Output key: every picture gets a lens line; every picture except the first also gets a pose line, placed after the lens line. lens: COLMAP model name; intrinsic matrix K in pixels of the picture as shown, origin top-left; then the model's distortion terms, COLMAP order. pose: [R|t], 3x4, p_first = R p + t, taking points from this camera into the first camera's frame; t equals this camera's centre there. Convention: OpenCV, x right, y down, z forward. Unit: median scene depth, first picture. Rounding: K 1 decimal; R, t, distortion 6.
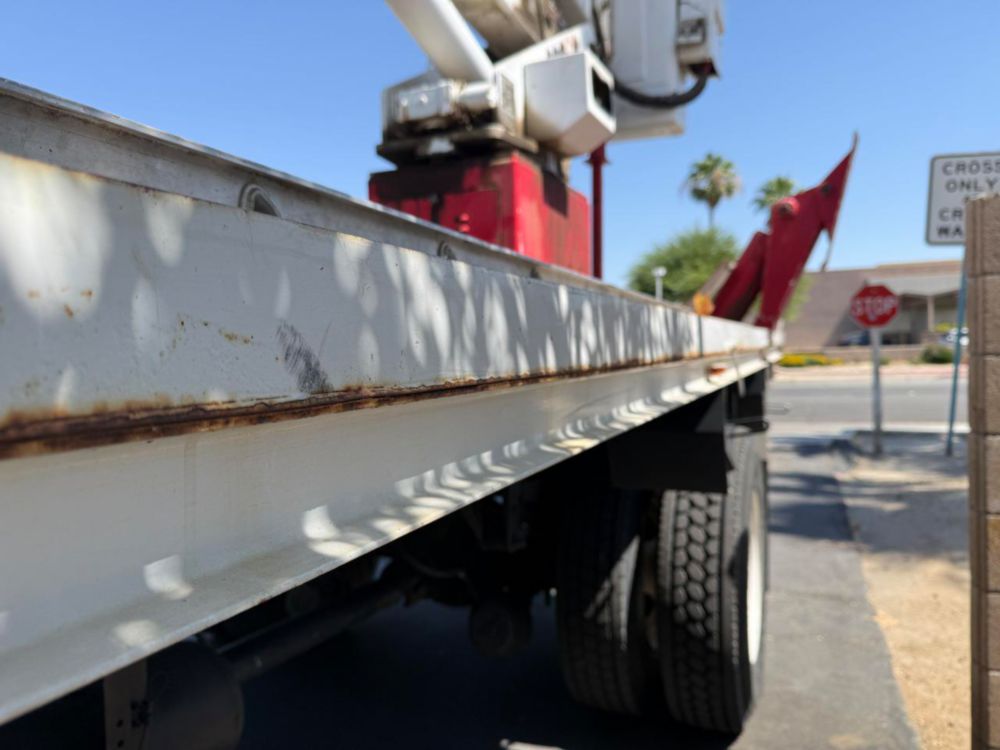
lens RADIAL K [[720.9, 0, 497.1], [0, 720.9, 376.9], [0, 0, 1]] dist [-0.000647, -0.004104]
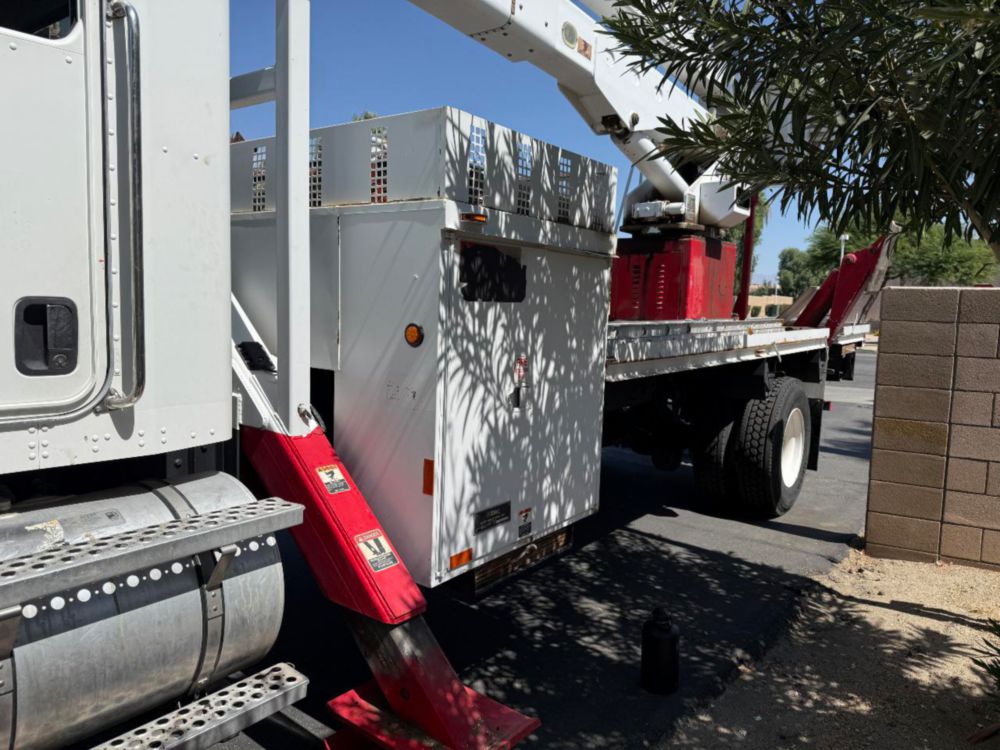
lens RADIAL K [[702.2, 0, 490.9], [0, 702.2, 369.6], [0, 0, 1]] dist [0.095195, -0.102079]
pose [[0.968222, 0.074863, -0.238623, -0.022258], [-0.060074, 0.995829, 0.068668, -0.047101], [0.242768, -0.052151, 0.968682, -1.314936]]
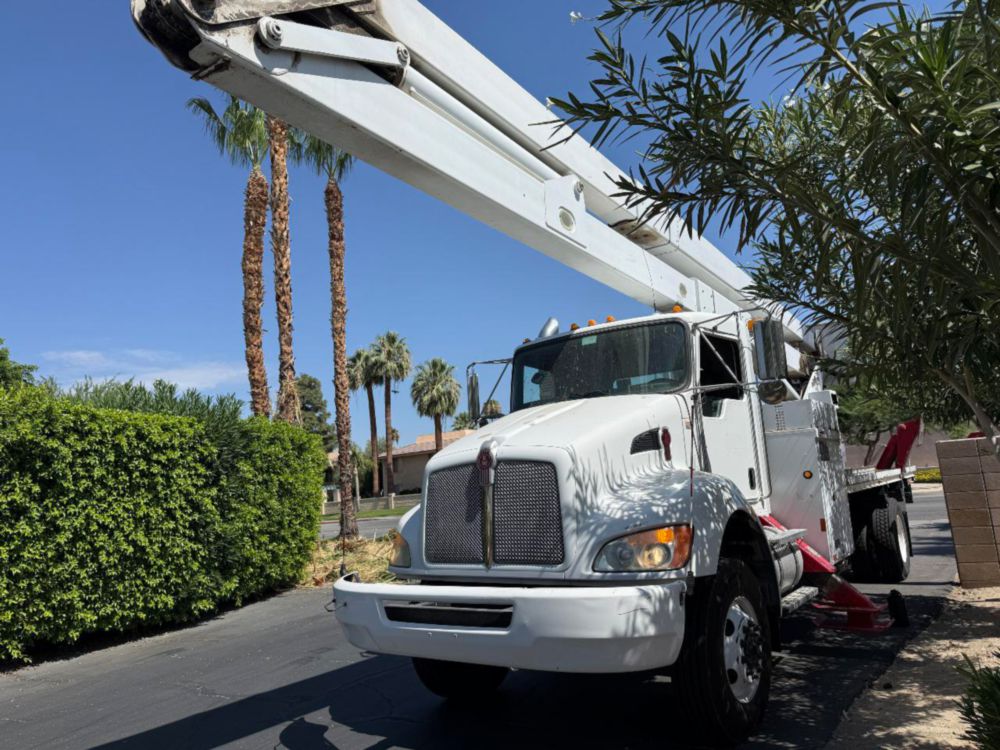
lens RADIAL K [[724.7, 0, 511.4], [0, 724.7, 378.9], [0, 0, 1]] dist [0.054712, 0.001620]
pose [[0.980040, -0.068849, -0.186499, -0.891065], [0.036189, 0.984227, -0.173170, 0.059212], [0.195480, 0.162964, 0.967073, -3.363881]]
